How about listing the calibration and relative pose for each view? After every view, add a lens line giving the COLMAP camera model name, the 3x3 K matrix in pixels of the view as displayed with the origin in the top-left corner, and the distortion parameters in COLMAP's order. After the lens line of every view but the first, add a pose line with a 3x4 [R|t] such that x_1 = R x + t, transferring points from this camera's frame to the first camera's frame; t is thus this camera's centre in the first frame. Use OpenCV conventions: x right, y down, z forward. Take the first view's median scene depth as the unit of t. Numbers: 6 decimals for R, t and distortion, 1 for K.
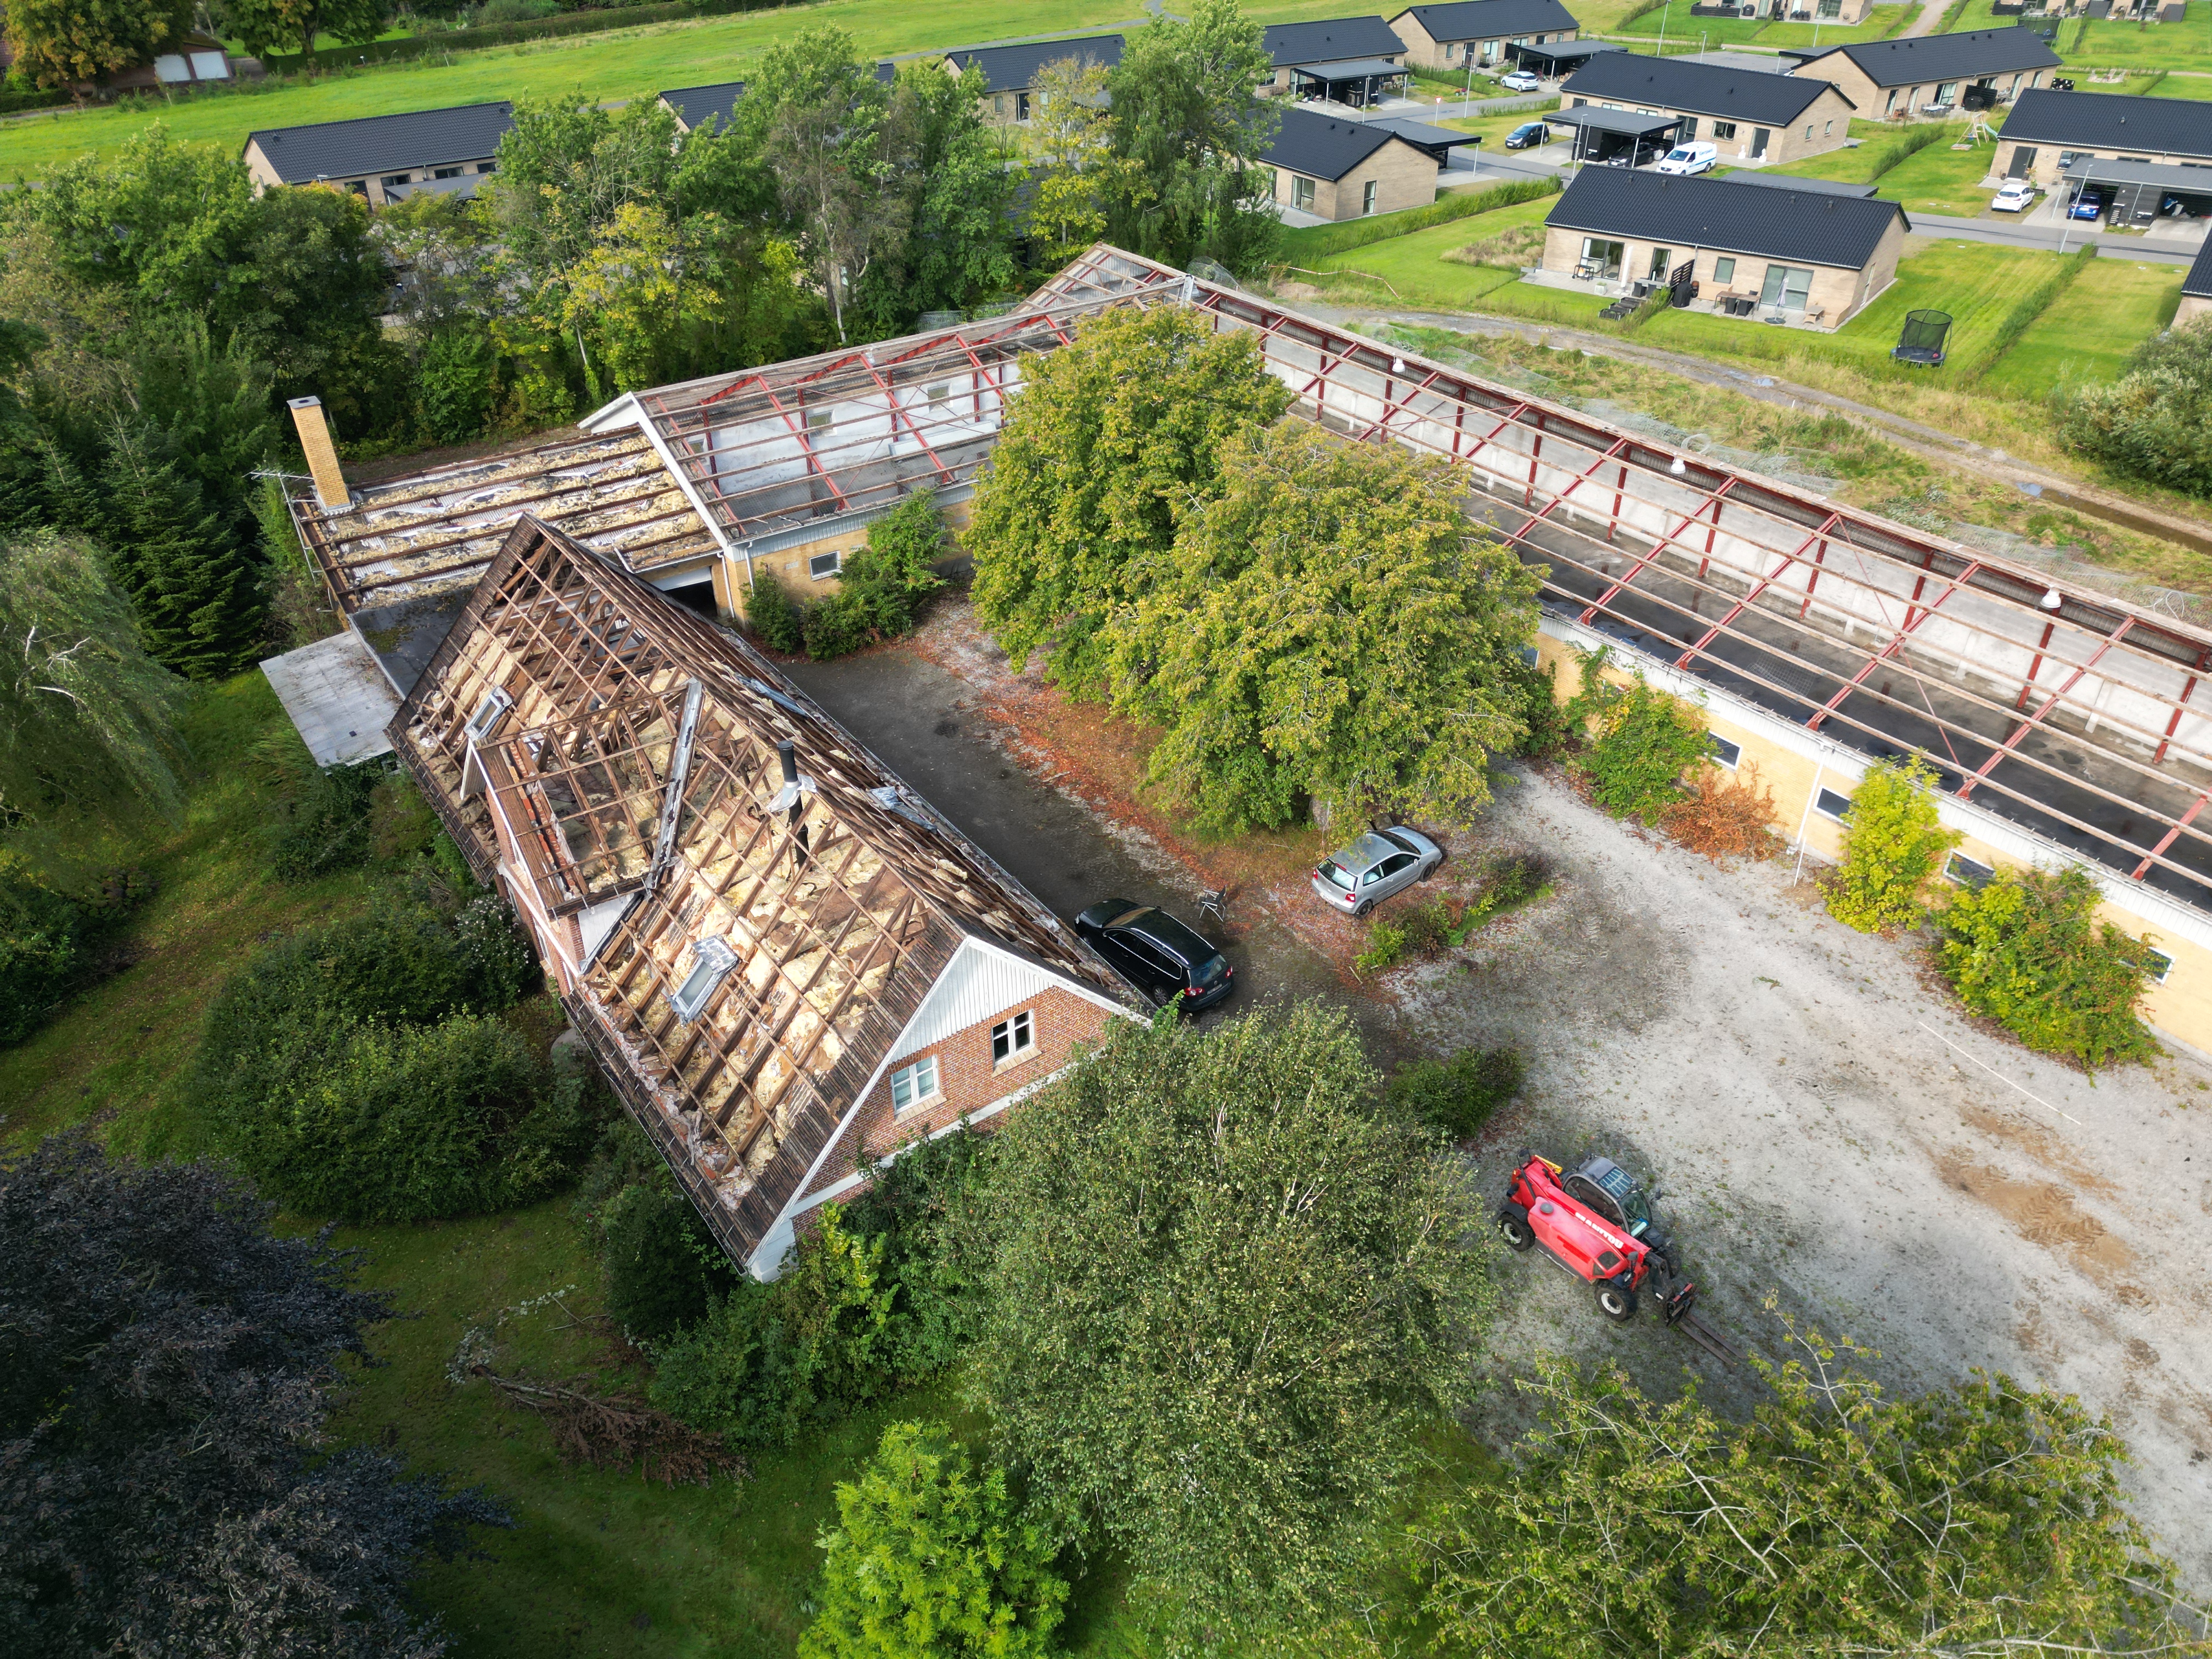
lens RADIAL K [[1534.5, 0, 1113.8], [0, 1534.5, 826.1], [0, 0, 1]] dist [0.075439, -0.063028]
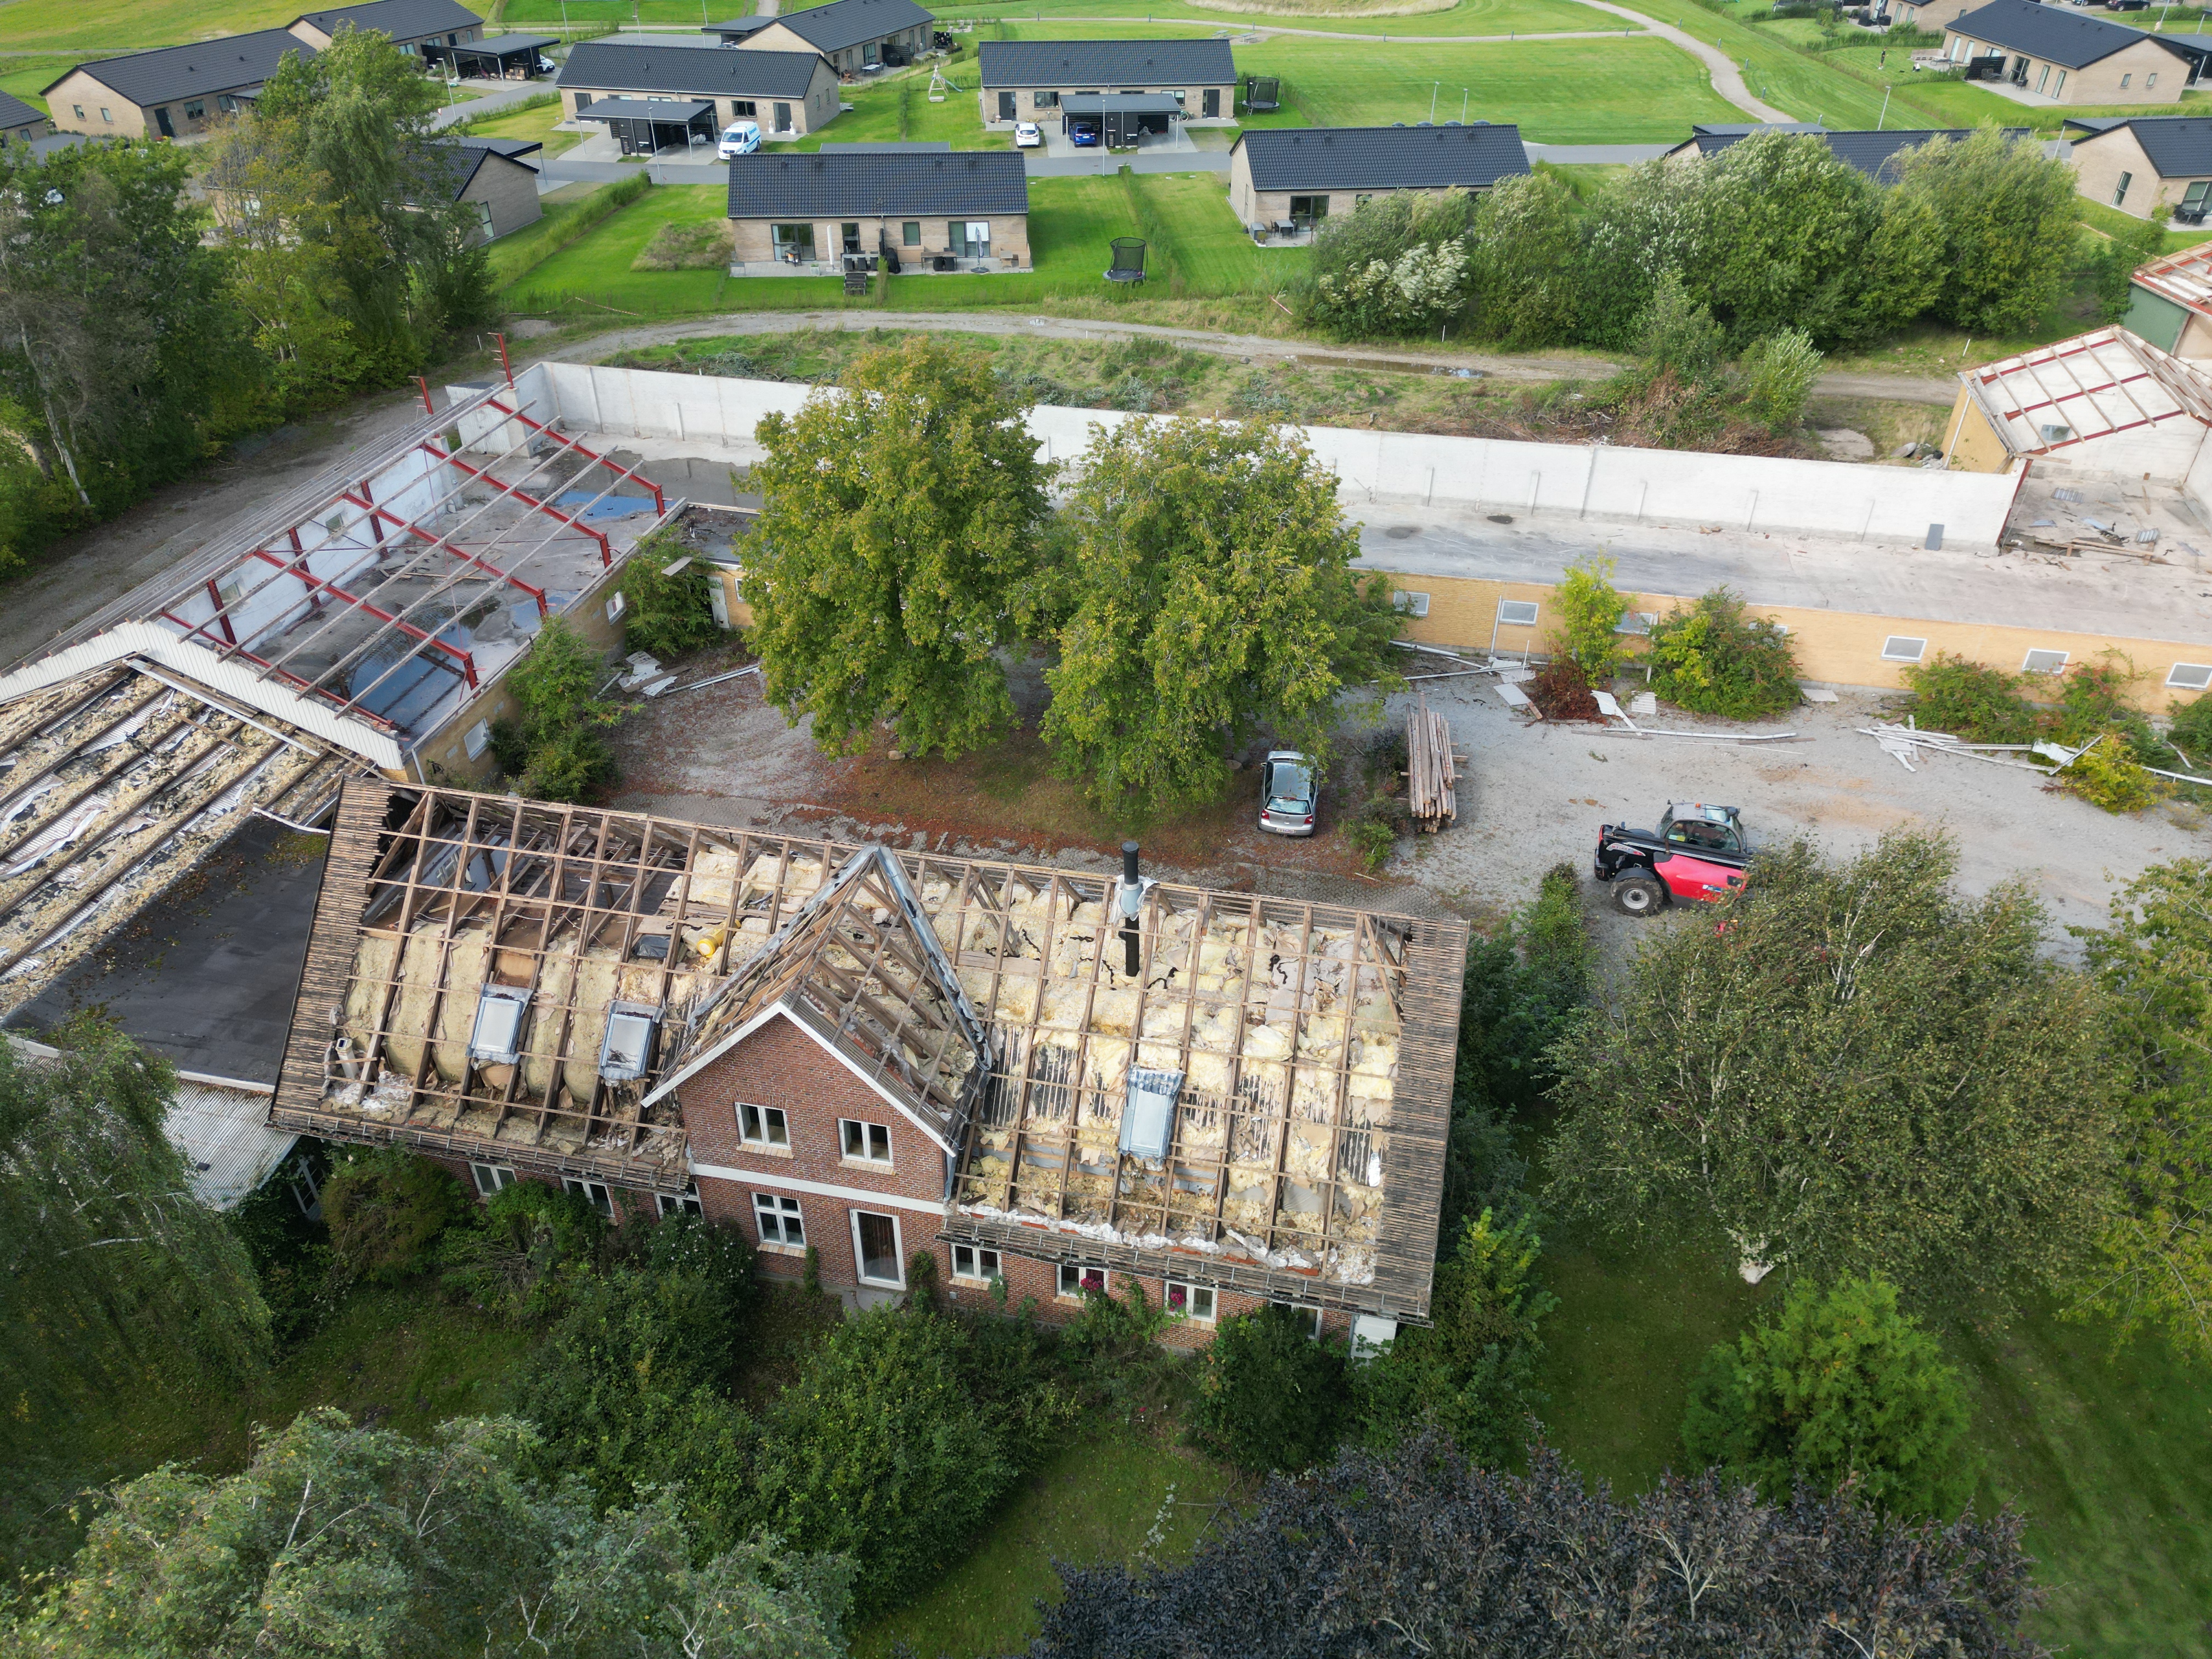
lens RADIAL K [[1551.6, 0, 1115.1], [0, 1551.6, 801.3], [0, 0, 1]] dist [0.075912, -0.079752]
pose [[0.738616, -0.372846, 0.561633, -0.293323], [0.374915, 0.919593, 0.117422, -0.076289], [-0.560254, 0.123835, 0.819012, 0.086166]]
